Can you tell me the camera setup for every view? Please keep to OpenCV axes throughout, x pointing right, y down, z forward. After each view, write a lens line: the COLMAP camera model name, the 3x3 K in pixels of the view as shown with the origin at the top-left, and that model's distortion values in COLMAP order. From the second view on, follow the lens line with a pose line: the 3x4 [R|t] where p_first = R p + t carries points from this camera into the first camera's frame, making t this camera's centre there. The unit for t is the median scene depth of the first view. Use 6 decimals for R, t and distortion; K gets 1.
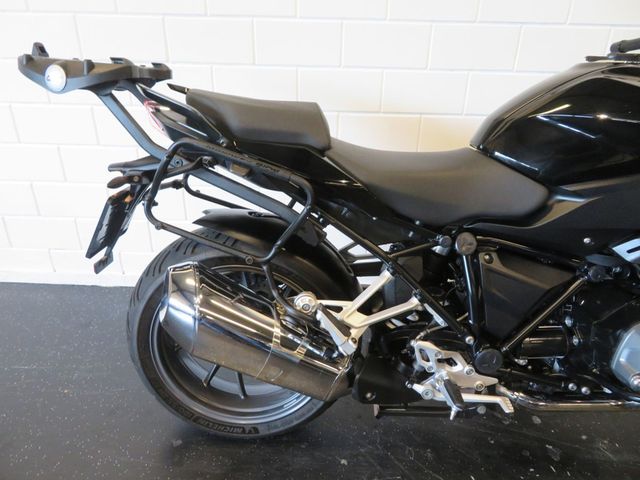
lens RADIAL K [[459.1, 0, 320.0], [0, 459.1, 240.0], [0, 0, 1]] dist [0.002144, -0.000327]
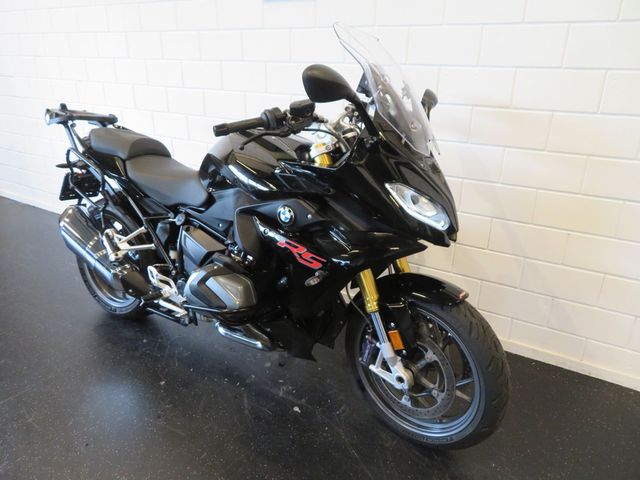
lens RADIAL K [[459.1, 0, 320.0], [0, 459.1, 240.0], [0, 0, 1]] dist [0.002144, -0.000327]
pose [[0.860643, 0.176548, -0.477624, 1.641063], [-0.218262, 0.975340, -0.032768, 0.027610], [0.460061, 0.132448, 0.877953, -0.324722]]
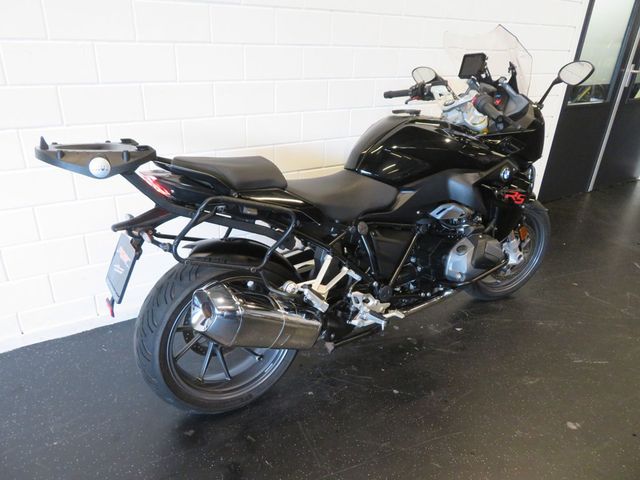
lens RADIAL K [[459.1, 0, 320.0], [0, 459.1, 240.0], [0, 0, 1]] dist [0.002144, -0.000327]
pose [[0.835582, -0.221040, 0.502935, -0.647601], [0.219000, 0.973620, 0.064056, -0.089268], [-0.503826, 0.056618, 0.861948, -0.350608]]
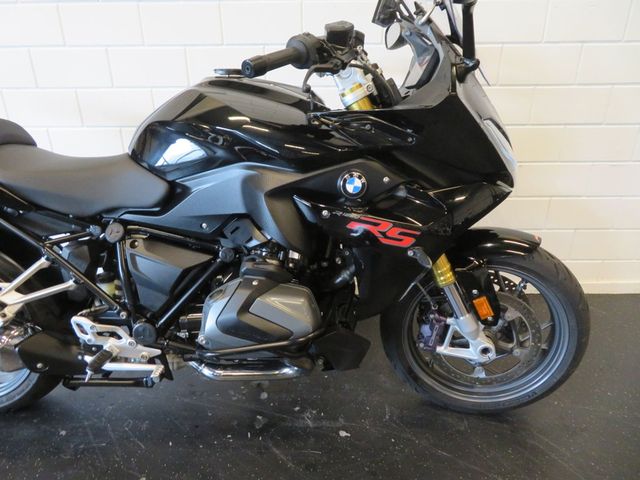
lens RADIAL K [[459.1, 0, 320.0], [0, 459.1, 240.0], [0, 0, 1]] dist [0.002144, -0.000327]
pose [[0.999532, -0.027216, -0.013993, 0.840244], [0.026570, 0.998658, -0.044460, 0.092595], [0.015184, 0.044067, 0.998913, -0.160732]]
